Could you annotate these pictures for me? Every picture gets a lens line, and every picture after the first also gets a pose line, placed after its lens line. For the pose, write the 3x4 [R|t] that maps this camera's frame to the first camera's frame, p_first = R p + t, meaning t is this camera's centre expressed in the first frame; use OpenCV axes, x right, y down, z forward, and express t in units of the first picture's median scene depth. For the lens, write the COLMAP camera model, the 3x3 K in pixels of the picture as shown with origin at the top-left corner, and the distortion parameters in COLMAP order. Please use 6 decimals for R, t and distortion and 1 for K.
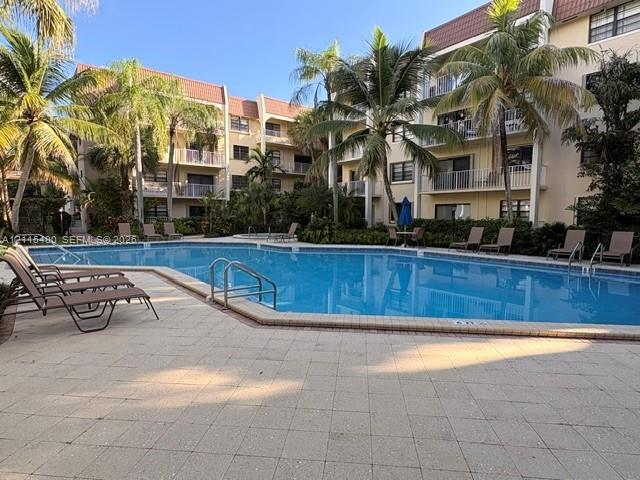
lens RADIAL K [[363.9, 0, 320.0], [0, 363.9, 240.0], [0, 0, 1]] dist [0.001770, 0.000868]
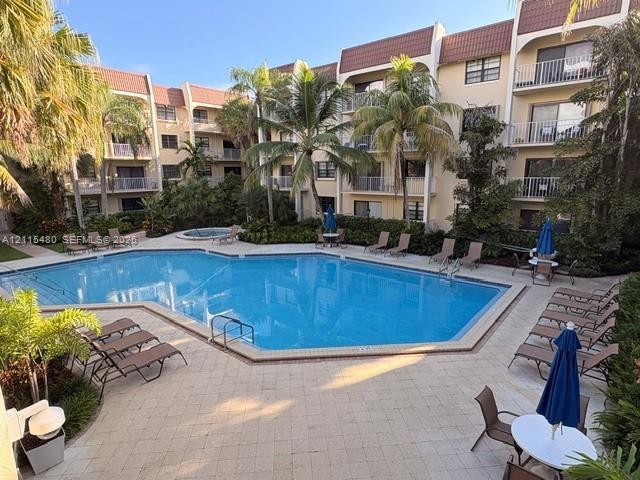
lens RADIAL K [[363.9, 0, 320.0], [0, 363.9, 240.0], [0, 0, 1]] dist [0.001770, 0.000868]
pose [[0.978454, -0.055549, 0.198850, -0.038821], [0.031282, 0.991893, 0.123165, -0.127569], [-0.204079, -0.114291, 0.972260, -0.158813]]
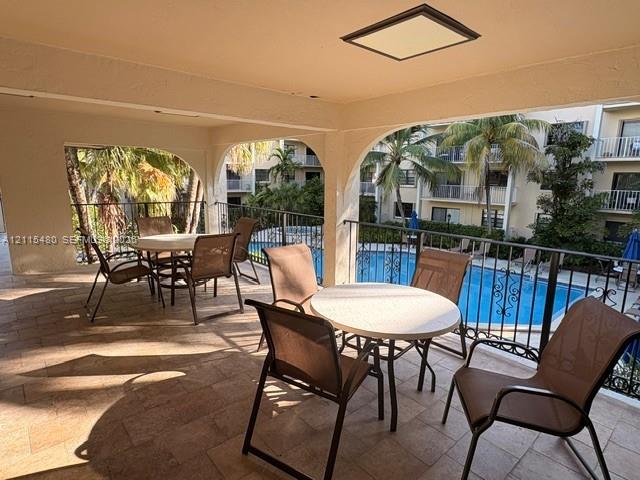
lens RADIAL K [[363.9, 0, 320.0], [0, 363.9, 240.0], [0, 0, 1]] dist [0.001770, 0.000868]
pose [[0.998799, -0.000354, 0.048988, -0.145766], [-0.004866, 0.994313, 0.106383, -0.123556], [-0.048747, -0.106493, 0.993118, -0.270758]]
